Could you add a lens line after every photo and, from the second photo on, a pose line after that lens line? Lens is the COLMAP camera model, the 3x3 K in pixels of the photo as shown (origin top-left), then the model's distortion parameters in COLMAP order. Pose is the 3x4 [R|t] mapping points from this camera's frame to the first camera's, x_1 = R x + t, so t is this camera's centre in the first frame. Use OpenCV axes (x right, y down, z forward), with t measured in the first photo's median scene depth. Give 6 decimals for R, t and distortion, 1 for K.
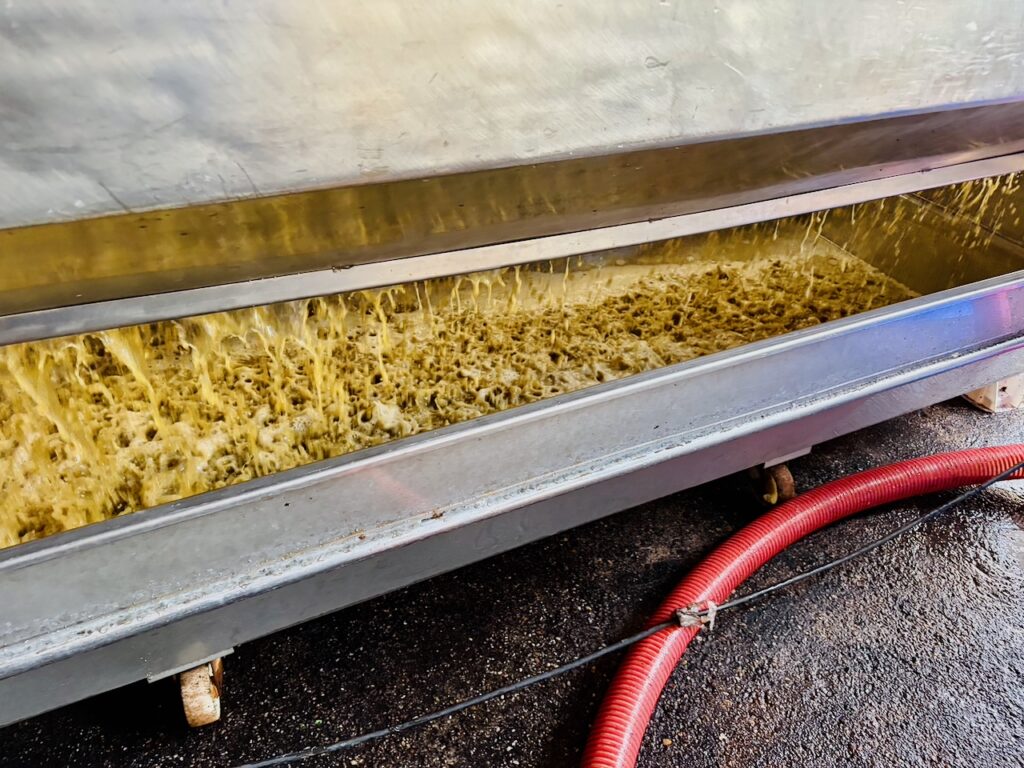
lens RADIAL K [[765.8, 0, 518.2], [0, 765.8, 386.4], [0, 0, 1]] dist [0.034147, -0.042945]
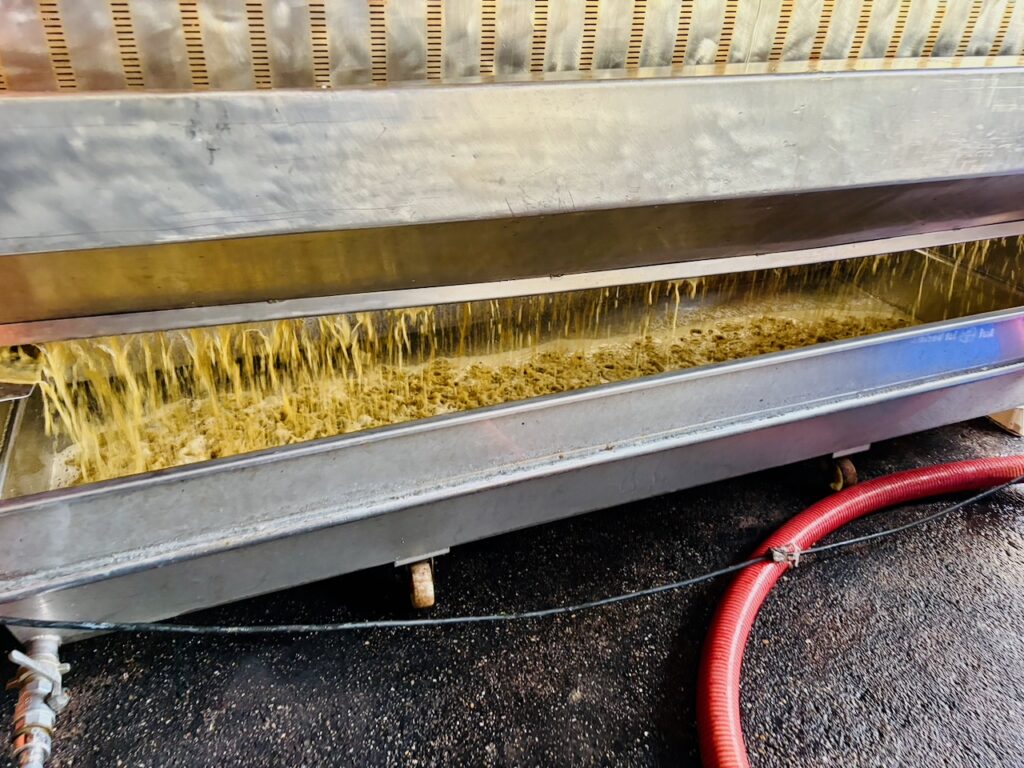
lens RADIAL K [[765.8, 0, 506.3], [0, 765.8, 381.6], [0, 0, 1]] dist [0.034147, -0.042945]
pose [[0.997806, 0.032446, -0.057713, -0.178111], [-0.038838, 0.992797, -0.113335, 0.174060], [0.053620, 0.115328, 0.991879, -0.363825]]
